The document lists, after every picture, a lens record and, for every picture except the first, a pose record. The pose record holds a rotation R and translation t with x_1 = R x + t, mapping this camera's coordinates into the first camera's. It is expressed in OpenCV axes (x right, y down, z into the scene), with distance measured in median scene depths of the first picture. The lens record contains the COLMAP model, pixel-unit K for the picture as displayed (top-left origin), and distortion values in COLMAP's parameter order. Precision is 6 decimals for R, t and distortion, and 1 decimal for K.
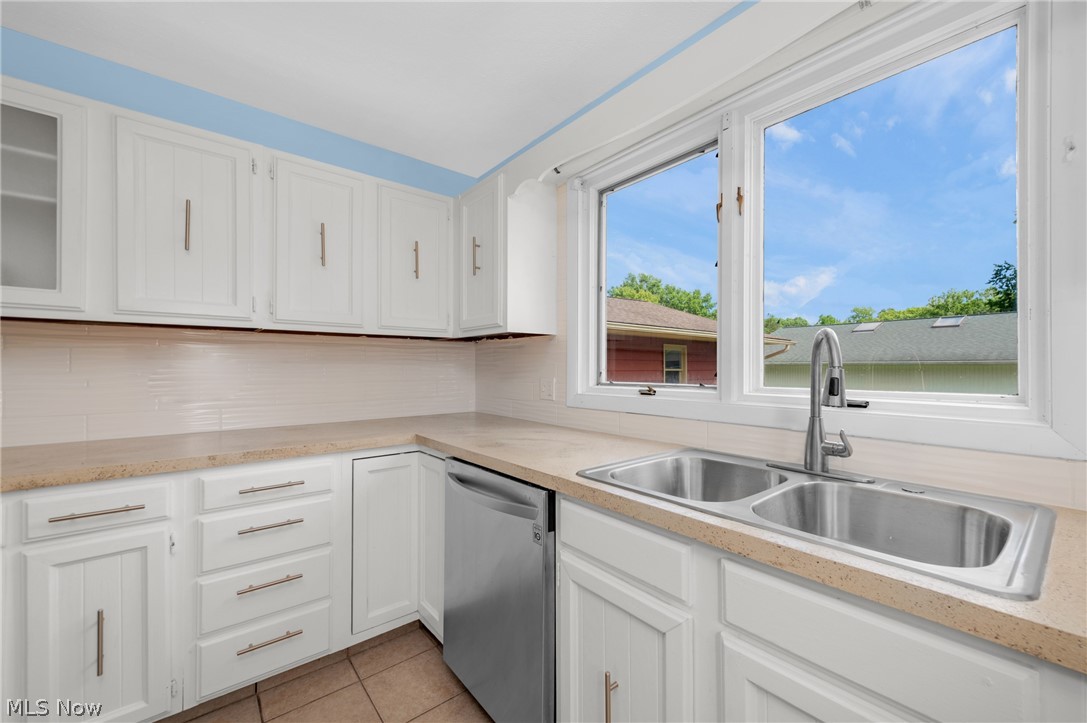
lens RADIAL K [[437.8, 0, 544.9], [0, 437.8, 364.2], [0, 0, 1]] dist [0.009134, -0.001051]
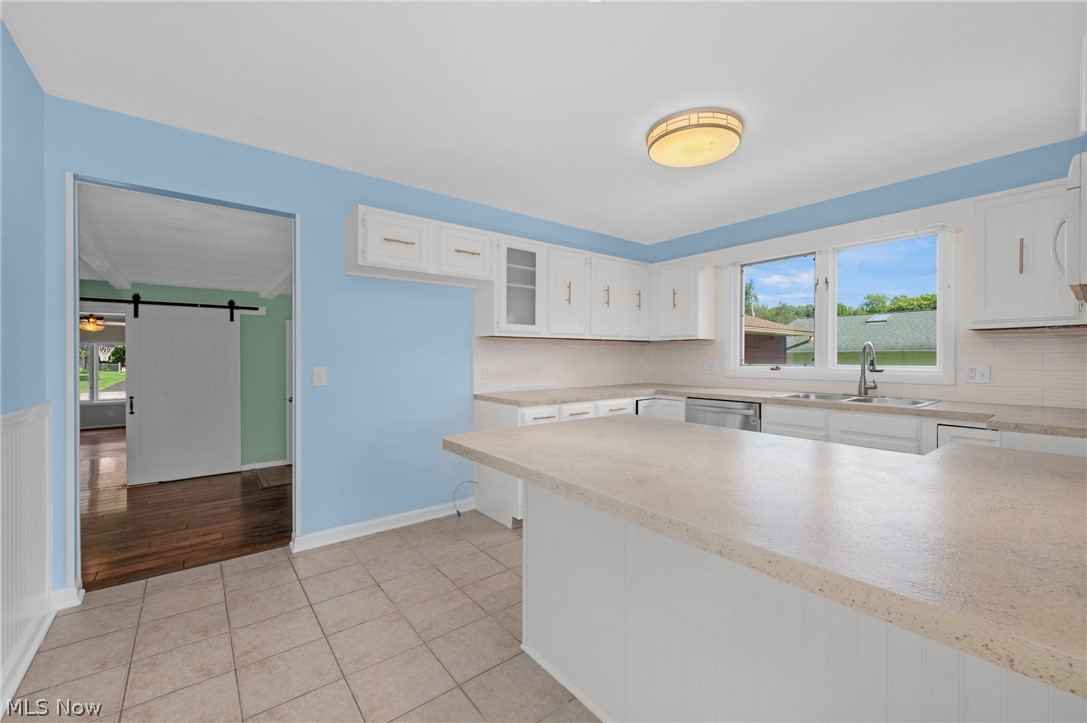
lens RADIAL K [[437.8, 0, 543.9], [0, 437.8, 360.5], [0, 0, 1]] dist [0.009134, -0.001051]
pose [[0.999804, -0.003681, -0.019439, -0.838807], [0.004026, 0.999834, 0.017749, -0.015738], [0.019371, -0.017824, 0.999653, -1.124782]]
